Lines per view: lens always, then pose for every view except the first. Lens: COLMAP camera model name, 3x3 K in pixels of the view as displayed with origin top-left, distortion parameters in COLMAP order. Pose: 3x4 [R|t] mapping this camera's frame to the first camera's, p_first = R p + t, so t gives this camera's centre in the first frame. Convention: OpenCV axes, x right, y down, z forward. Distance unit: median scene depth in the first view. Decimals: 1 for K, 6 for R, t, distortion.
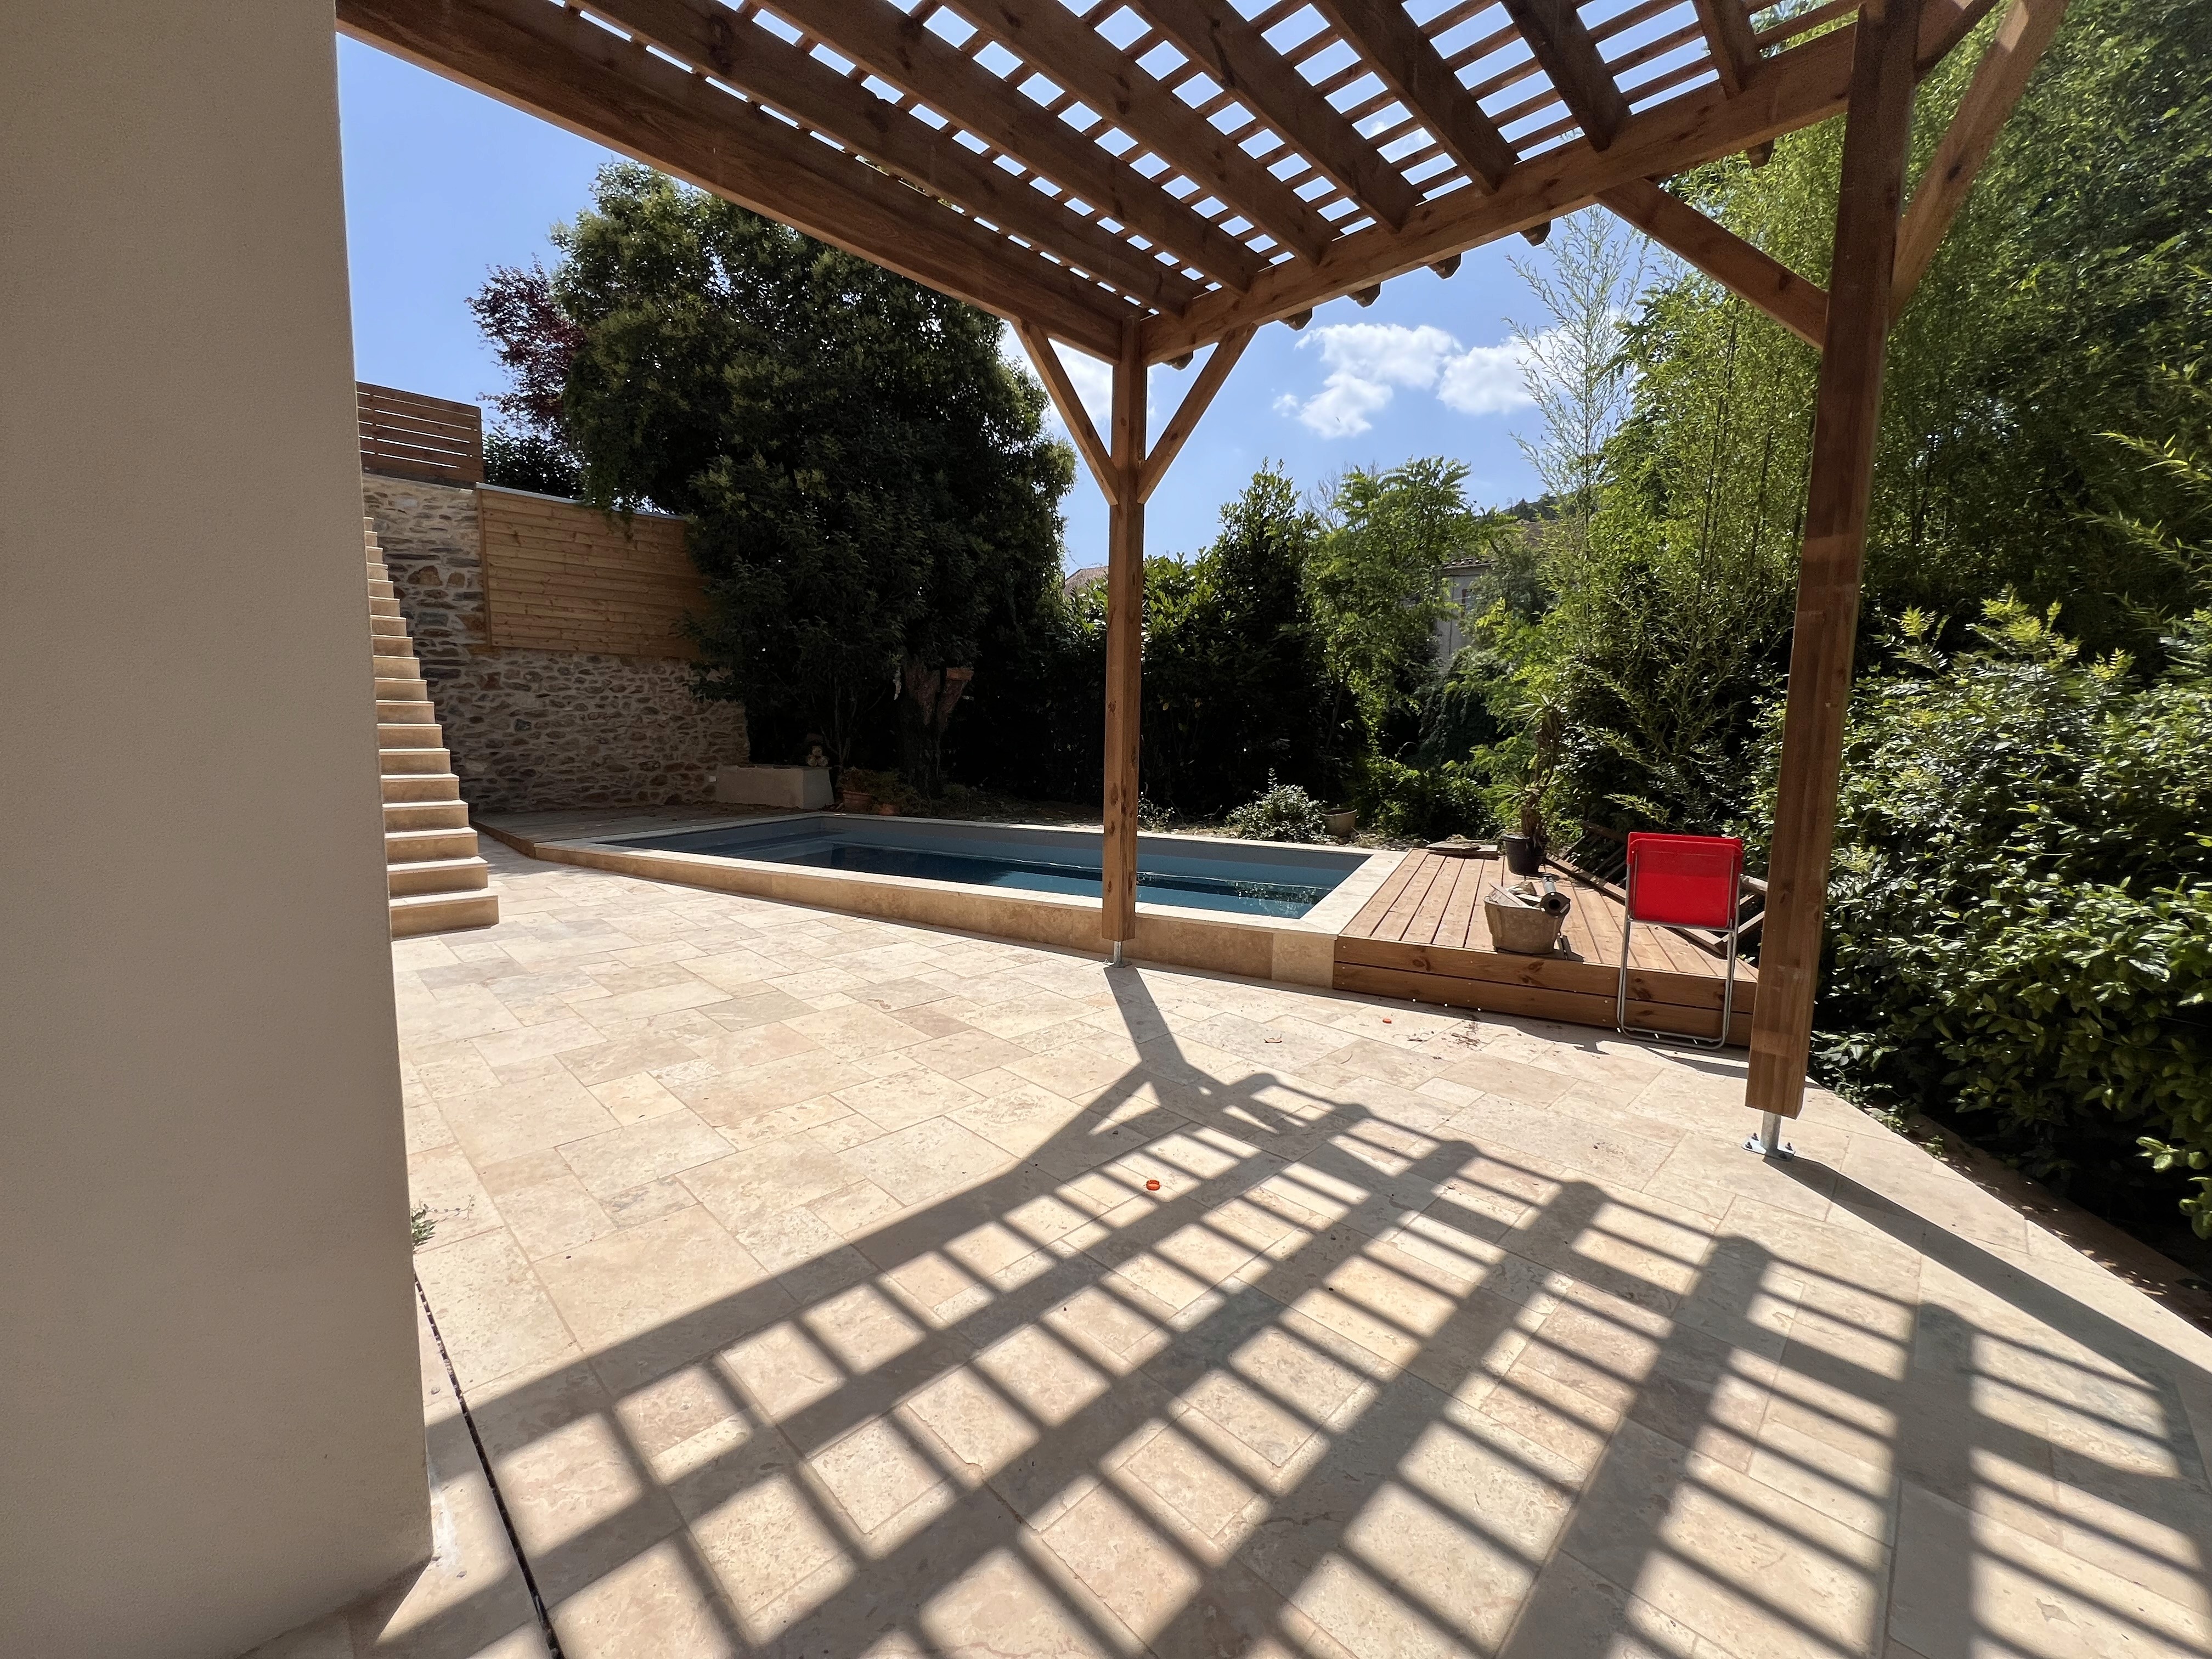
lens RADIAL K [[881.8, 0, 1100.1], [0, 881.8, 823.6], [0, 0, 1]] dist [-0.001307, -0.000297]
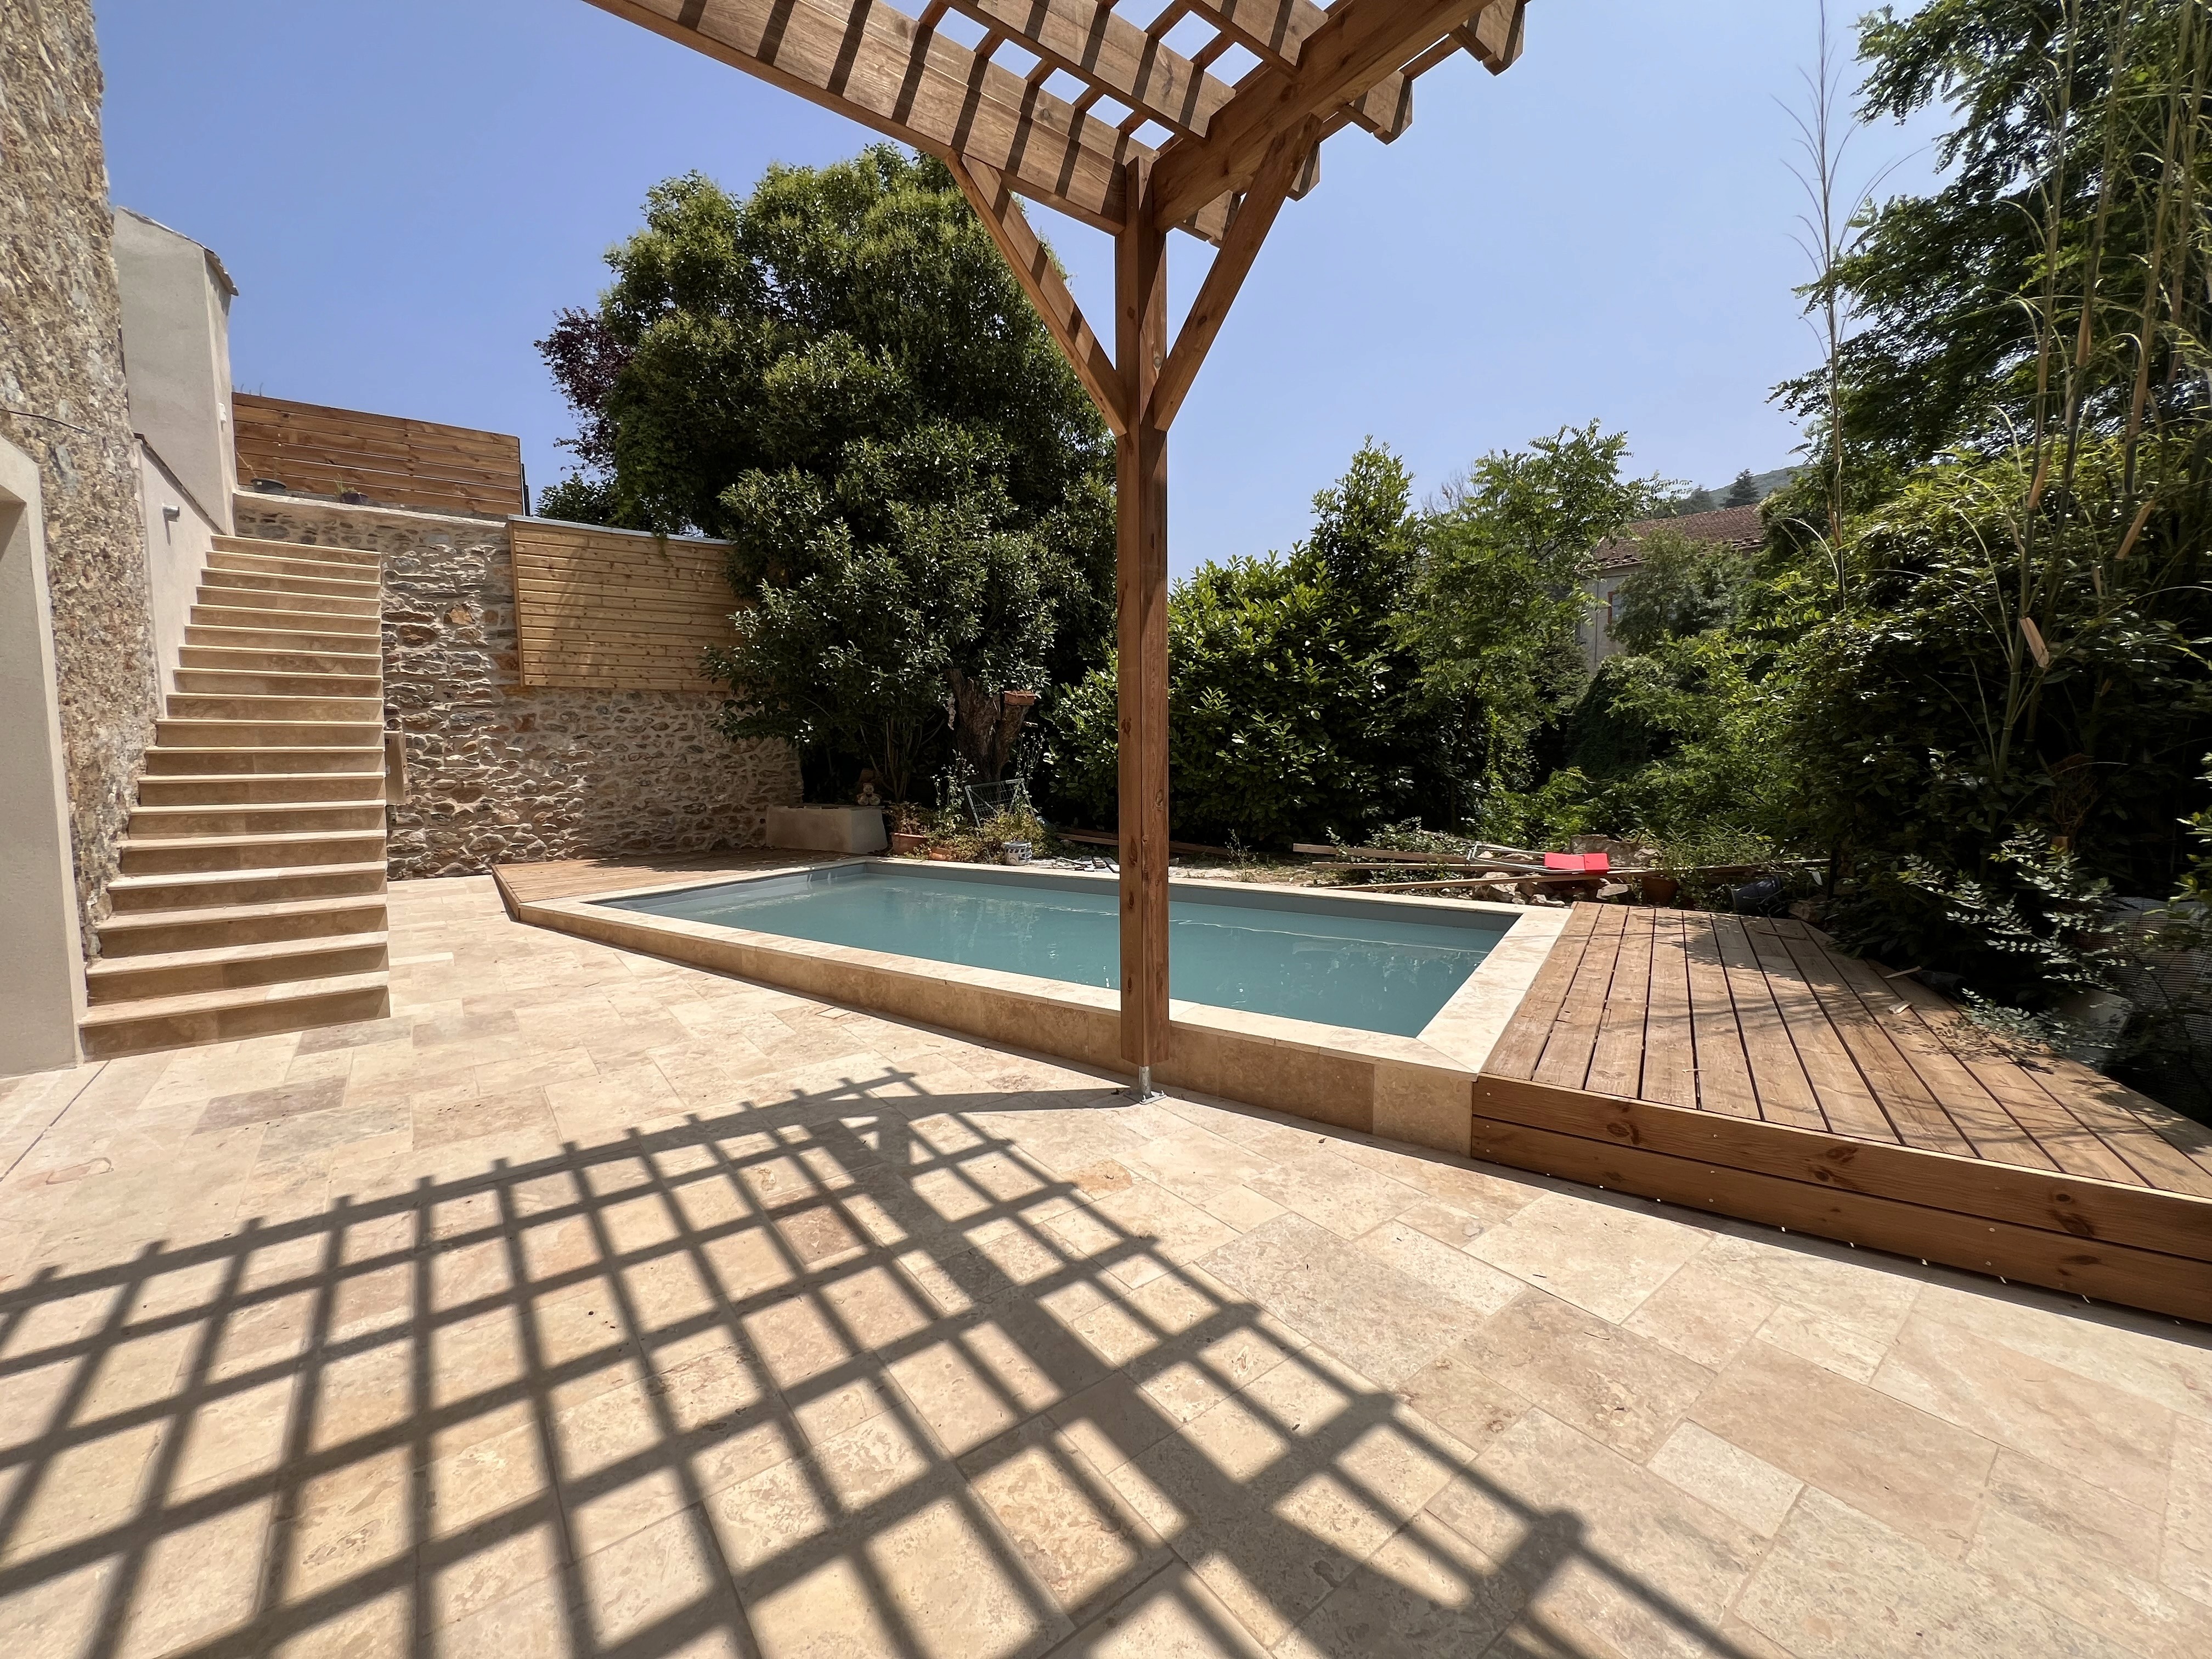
lens RADIAL K [[881.8, 0, 1100.1], [0, 881.8, 823.6], [0, 0, 1]] dist [-0.001307, -0.000297]
pose [[0.990661, -0.017246, -0.135249, 0.040403], [0.013176, 0.999435, -0.030926, -0.016646], [0.135706, 0.028855, 0.990329, 0.148853]]
